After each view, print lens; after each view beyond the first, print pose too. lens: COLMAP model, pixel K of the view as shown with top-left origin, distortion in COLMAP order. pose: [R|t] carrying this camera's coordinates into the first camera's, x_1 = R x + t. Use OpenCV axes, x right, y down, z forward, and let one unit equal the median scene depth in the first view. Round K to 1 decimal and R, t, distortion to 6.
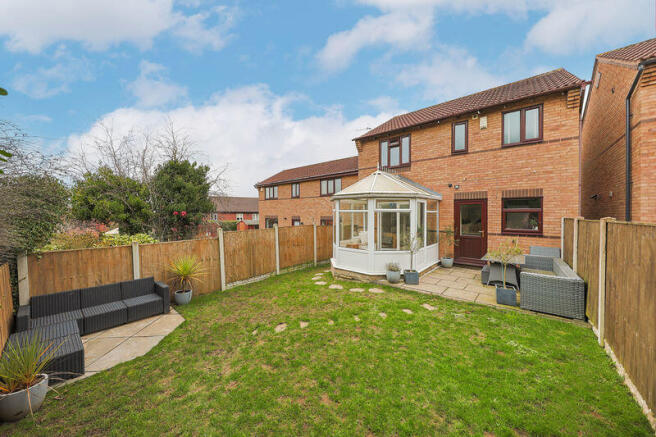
lens RADIAL K [[221.9, 0, 328.2], [0, 221.9, 219.1], [0, 0, 1]] dist [-0.007156, -0.000706]
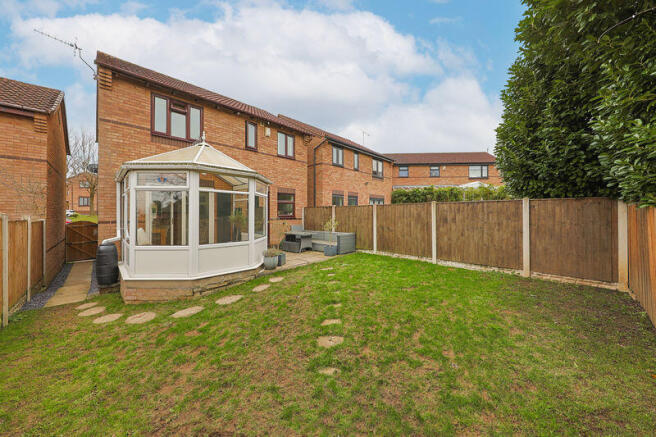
lens RADIAL K [[221.9, 0, 333.0], [0, 221.9, 214.6], [0, 0, 1]] dist [-0.007156, -0.000706]
pose [[0.069256, -0.007031, 0.997574, -0.582790], [0.015216, 0.999866, 0.005991, 0.039966], [-0.997483, 0.014764, 0.069353, 0.572472]]
